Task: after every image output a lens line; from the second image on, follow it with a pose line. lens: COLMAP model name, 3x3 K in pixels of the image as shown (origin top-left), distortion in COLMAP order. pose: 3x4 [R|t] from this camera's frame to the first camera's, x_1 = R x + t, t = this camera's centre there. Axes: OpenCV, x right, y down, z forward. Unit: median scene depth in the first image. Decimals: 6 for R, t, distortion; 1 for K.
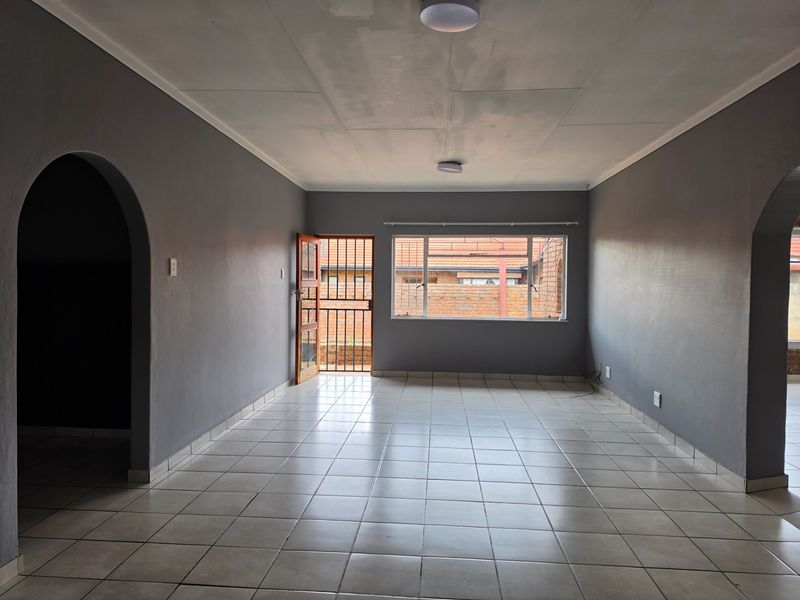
lens RADIAL K [[550.2, 0, 398.6], [0, 550.2, 301.3], [0, 0, 1]] dist [0.083882, -0.117748]
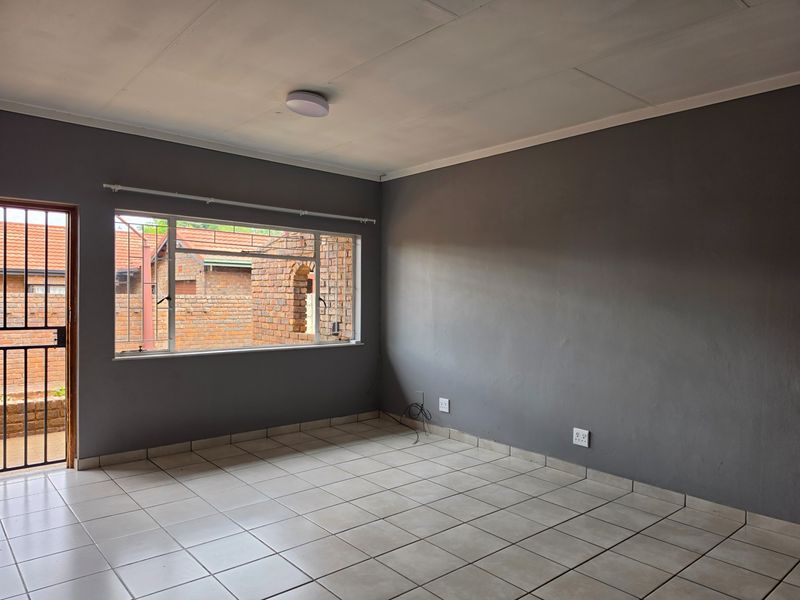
lens RADIAL K [[550.2, 0, 398.6], [0, 550.2, 301.3], [0, 0, 1]] dist [0.083882, -0.117748]
pose [[0.710088, -0.008885, 0.704056, -0.204407], [0.021581, 0.999725, -0.009150, -0.015892], [-0.703782, 0.021692, 0.710085, 0.399852]]
